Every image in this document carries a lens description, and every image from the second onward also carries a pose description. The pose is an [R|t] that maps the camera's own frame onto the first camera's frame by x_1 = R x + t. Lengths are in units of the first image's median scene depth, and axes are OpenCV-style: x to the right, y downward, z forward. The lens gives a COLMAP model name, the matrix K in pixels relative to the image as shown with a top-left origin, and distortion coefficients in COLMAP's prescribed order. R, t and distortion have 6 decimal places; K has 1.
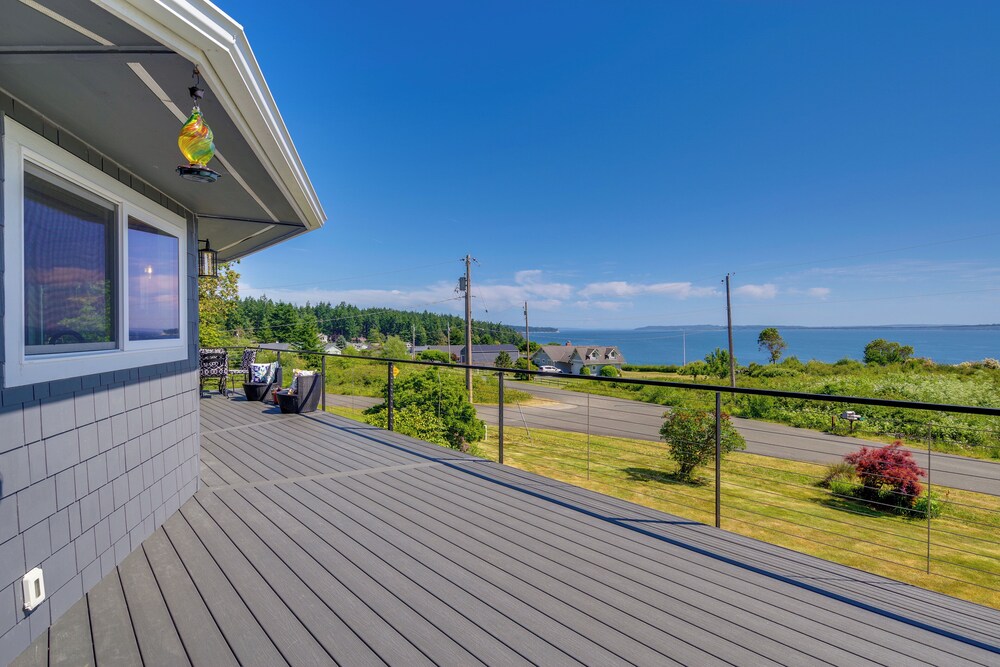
lens RADIAL K [[657.0, 0, 500.0], [0, 657.0, 333.5], [0, 0, 1]] dist [-0.005651, -0.002992]
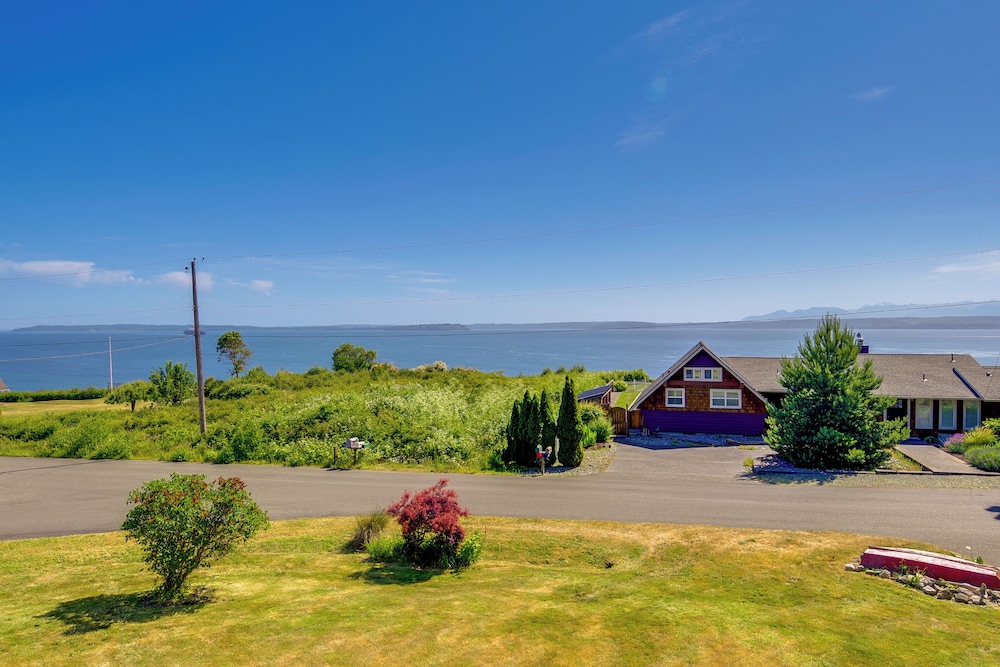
lens RADIAL K [[657.0, 0, 500.0], [0, 657.0, 333.5], [0, 0, 1]] dist [-0.005651, -0.002992]
pose [[0.620172, -0.007386, 0.784431, -0.001120], [-0.011390, 0.999765, 0.018418, -0.030044], [-0.784384, -0.020357, 0.619942, 0.335224]]
